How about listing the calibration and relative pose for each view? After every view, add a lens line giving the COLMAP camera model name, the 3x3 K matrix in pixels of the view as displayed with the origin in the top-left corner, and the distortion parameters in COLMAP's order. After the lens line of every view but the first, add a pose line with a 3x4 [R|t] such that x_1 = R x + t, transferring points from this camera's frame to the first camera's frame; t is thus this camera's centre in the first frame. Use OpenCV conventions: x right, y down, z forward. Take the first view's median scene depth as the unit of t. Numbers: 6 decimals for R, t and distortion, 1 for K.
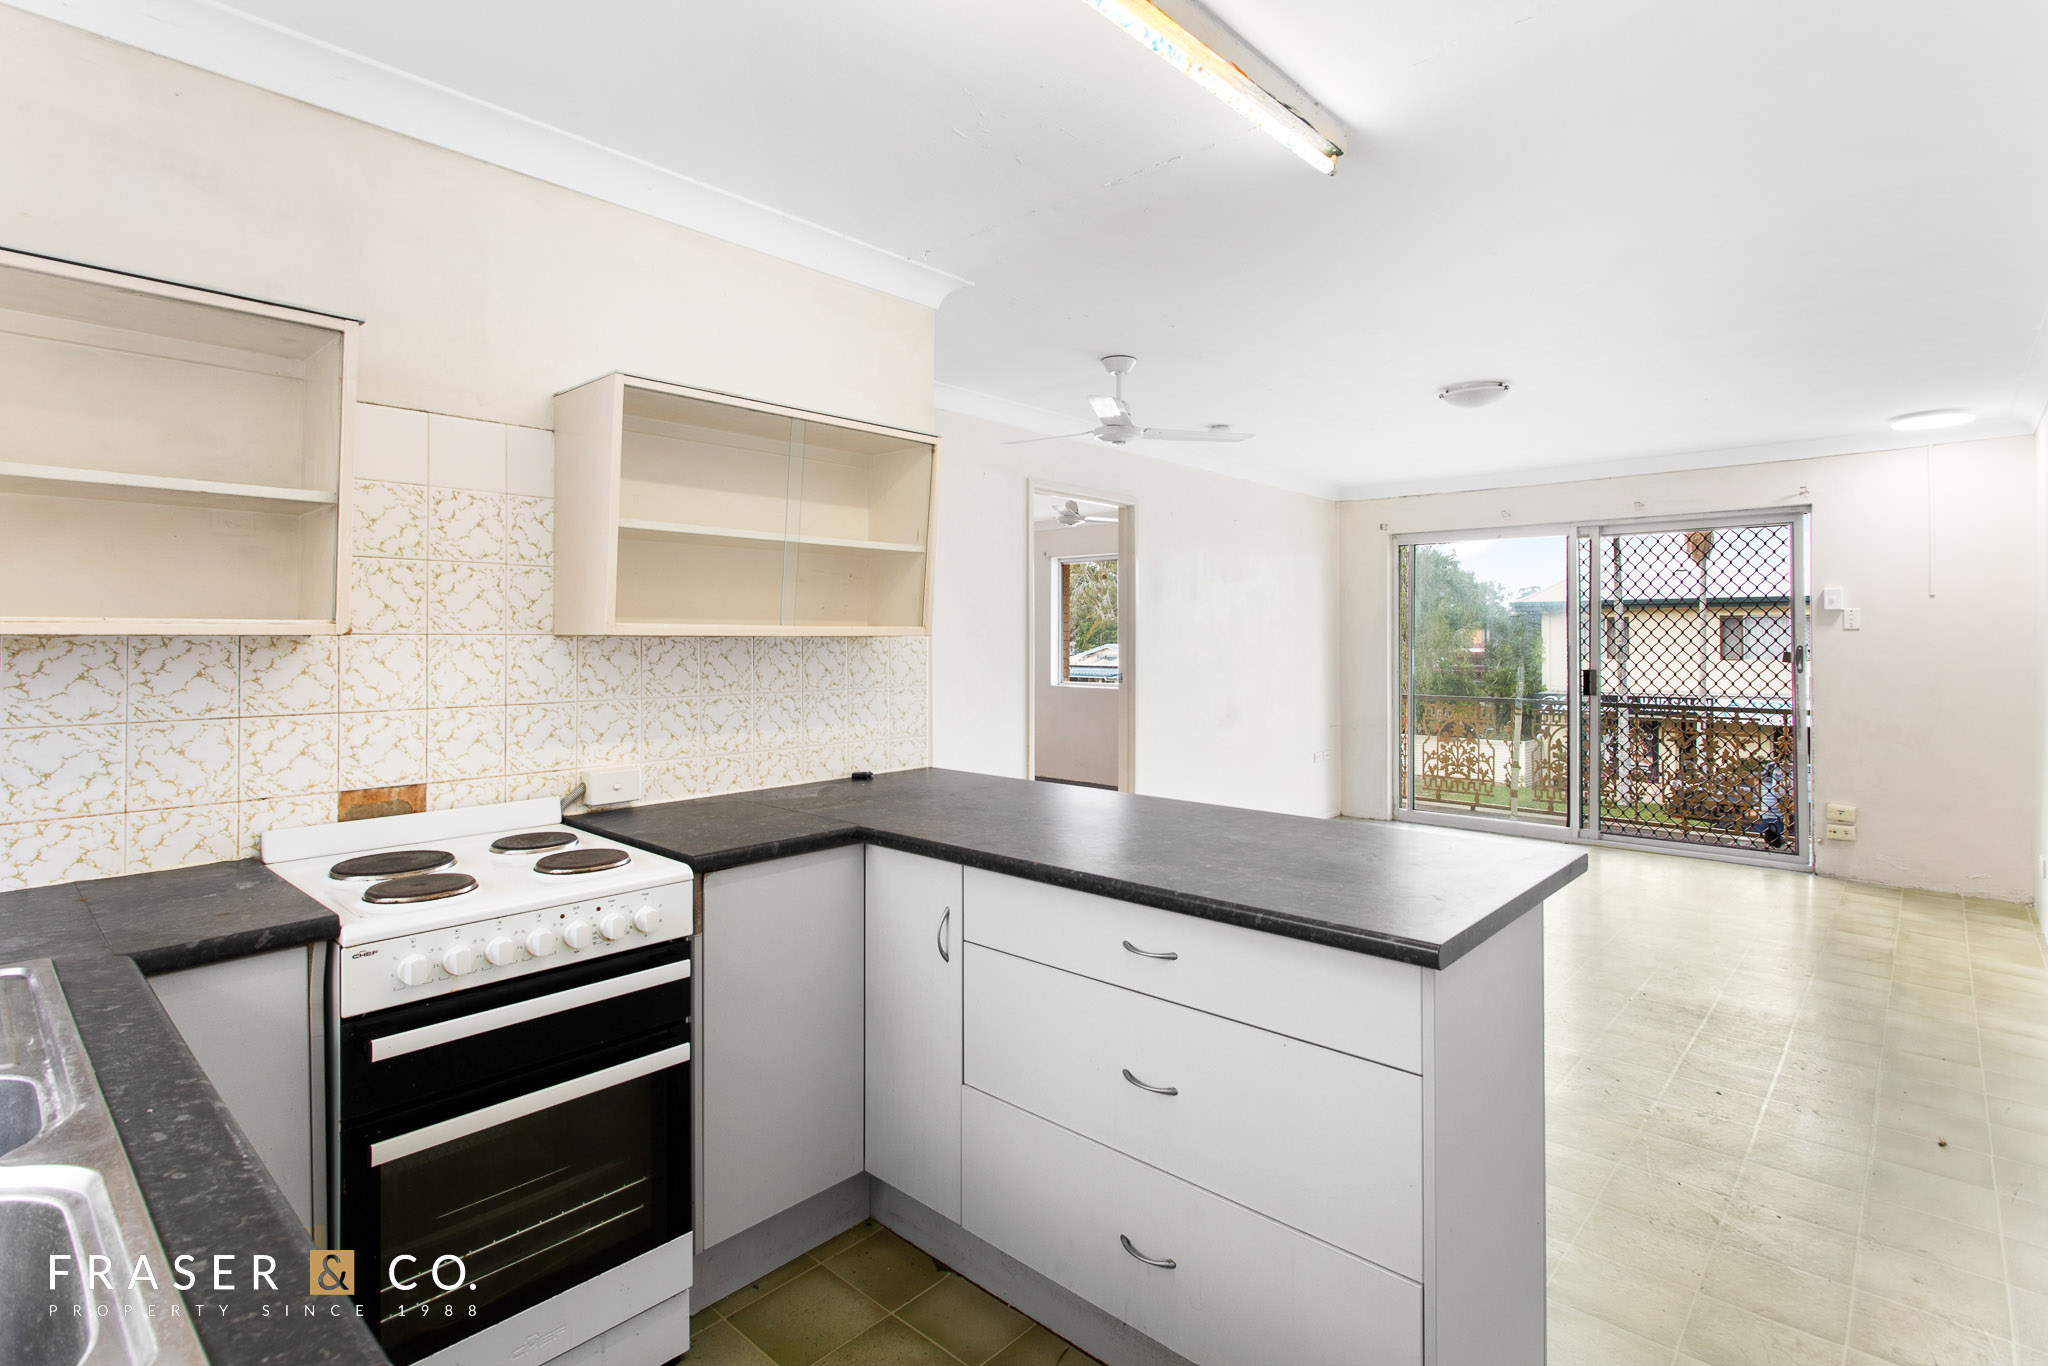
lens RADIAL K [[986.4, 0, 1039.1], [0, 986.4, 642.2], [0, 0, 1]] dist [-0.002069, 0.000417]
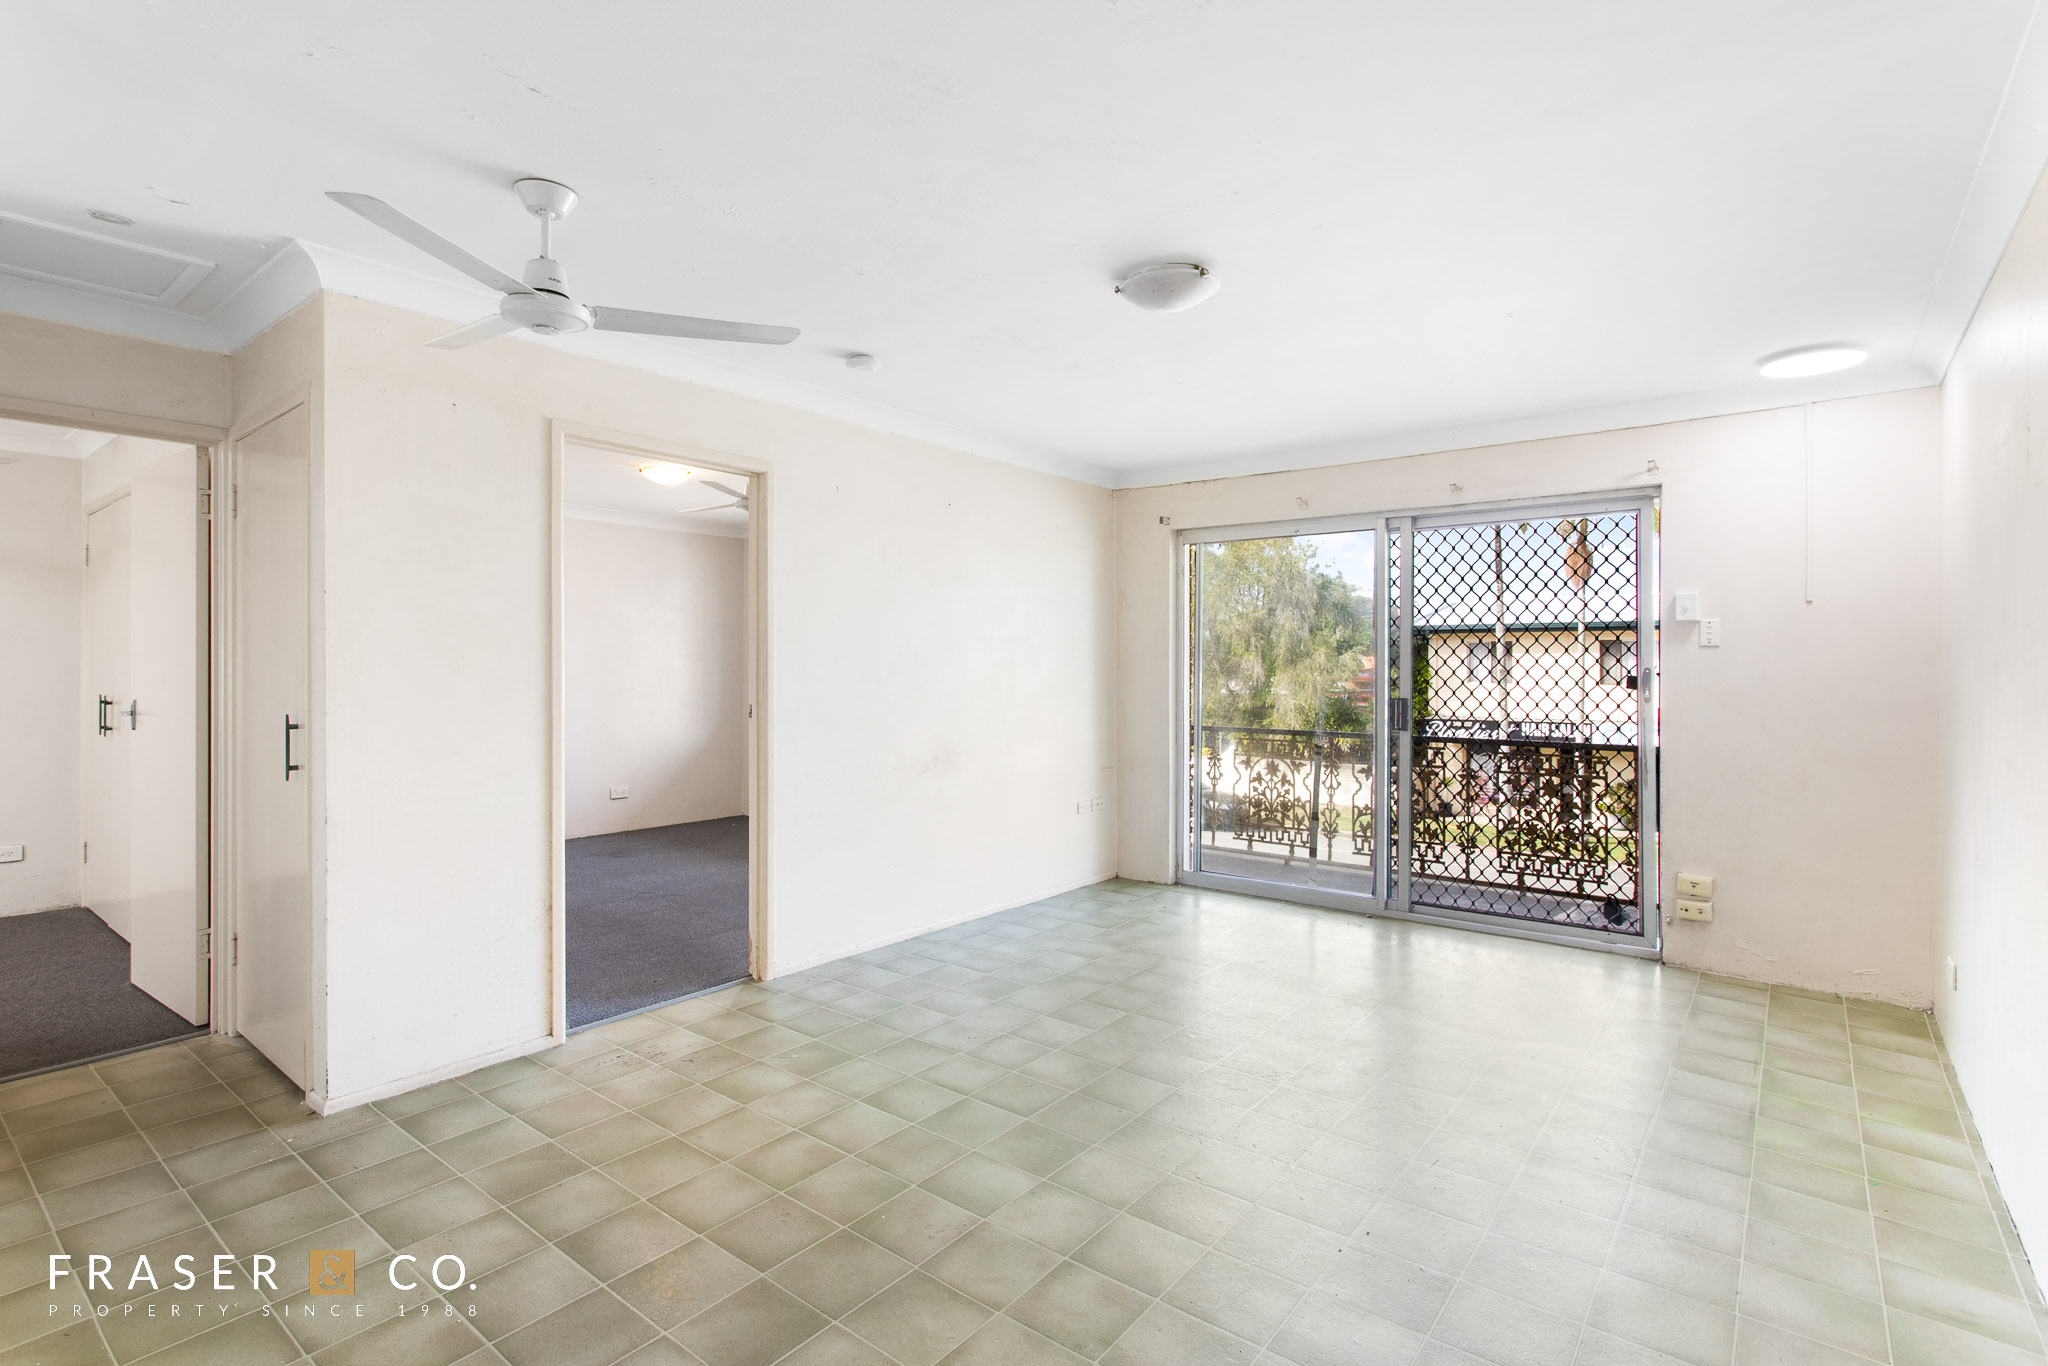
lens RADIAL K [[986.4, 0, 1025.9], [0, 986.4, 677.7], [0, 0, 1]] dist [-0.002069, 0.000417]
pose [[0.997366, -0.001278, 0.072522, 0.224011], [0.000484, 0.999940, 0.010961, 0.002818], [-0.072531, -0.010897, 0.997307, 0.256496]]
